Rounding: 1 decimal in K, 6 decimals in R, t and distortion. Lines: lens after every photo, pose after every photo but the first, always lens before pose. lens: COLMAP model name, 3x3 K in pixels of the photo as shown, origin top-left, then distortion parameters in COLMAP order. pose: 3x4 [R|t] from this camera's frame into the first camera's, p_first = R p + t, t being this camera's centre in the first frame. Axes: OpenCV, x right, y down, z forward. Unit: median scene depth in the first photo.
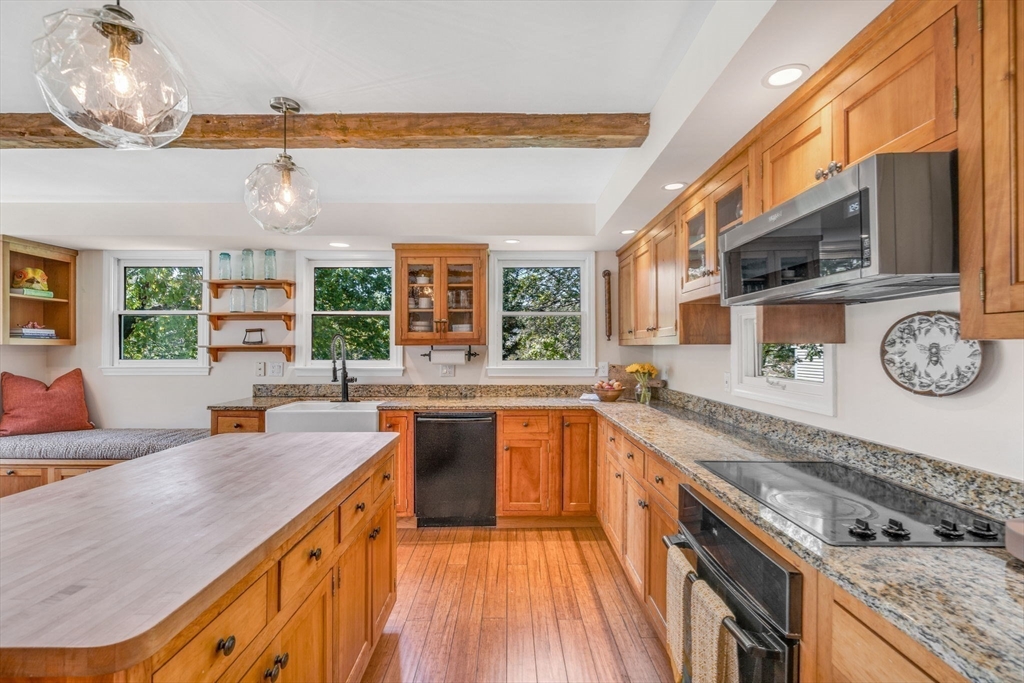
lens RADIAL K [[471.6, 0, 511.7], [0, 471.6, 345.6], [0, 0, 1]] dist [-0.001162, 0.000132]
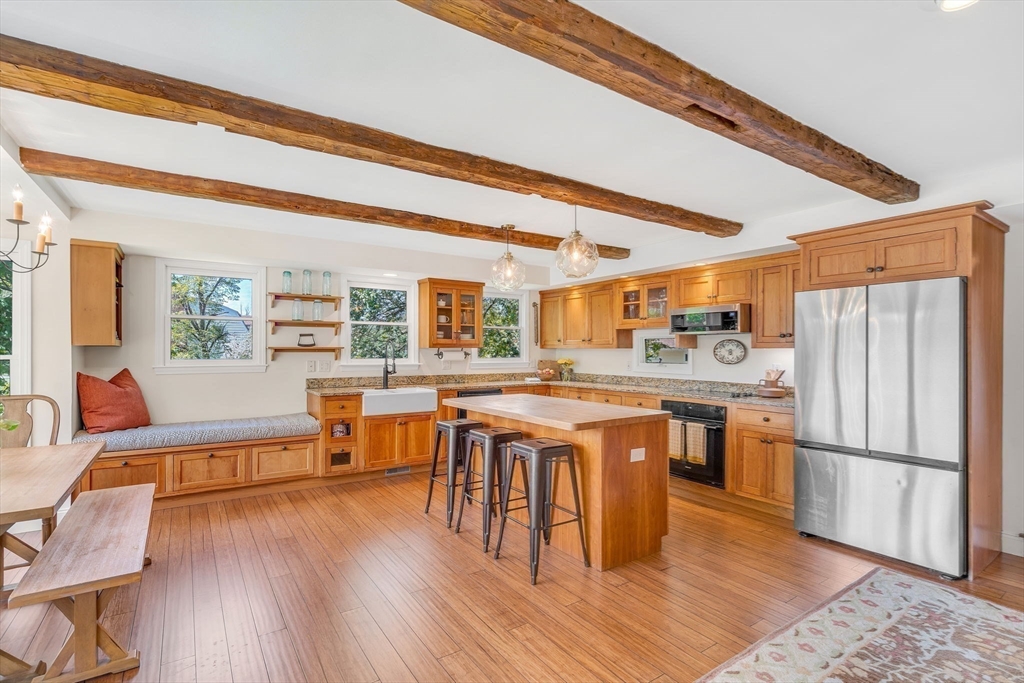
lens RADIAL K [[471.6, 0, 511.7], [0, 471.6, 345.6], [0, 0, 1]] dist [-0.001162, 0.000132]
pose [[0.832066, 0.008683, 0.554609, -0.796485], [-0.005528, 0.999958, -0.007363, 0.001844], [-0.554649, 0.003061, 0.832079, -0.333169]]
